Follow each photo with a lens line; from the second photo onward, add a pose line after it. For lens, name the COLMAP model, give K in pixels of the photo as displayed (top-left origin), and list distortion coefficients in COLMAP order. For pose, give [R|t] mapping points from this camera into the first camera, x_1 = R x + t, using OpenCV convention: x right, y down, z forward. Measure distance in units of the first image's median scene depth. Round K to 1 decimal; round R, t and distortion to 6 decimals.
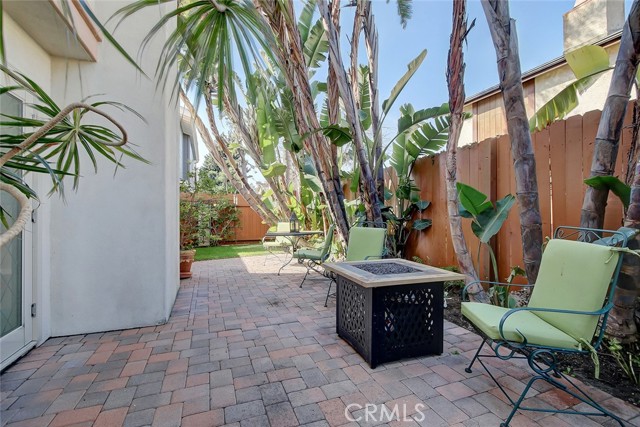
lens RADIAL K [[302.1, 0, 320.8], [0, 302.1, 214.1], [0, 0, 1]] dist [-0.015558, -0.000692]
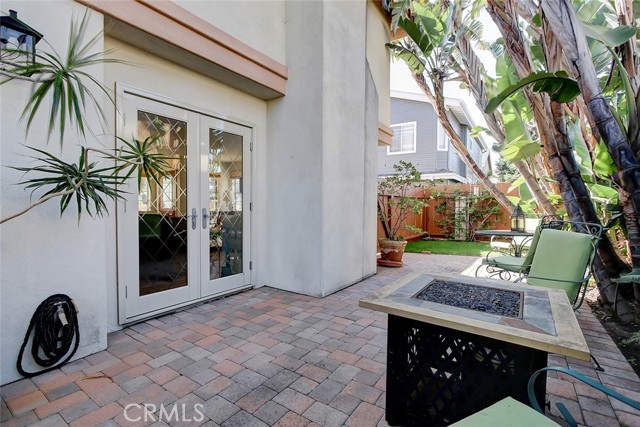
lens RADIAL K [[302.1, 0, 319.7], [0, 302.1, 210.6], [0, 0, 1]] dist [-0.015558, -0.000692]
pose [[0.546343, 0.018460, -0.837358, 0.563754], [-0.007092, 0.999823, 0.017414, -0.002538], [0.837531, -0.003575, 0.546377, 0.404134]]
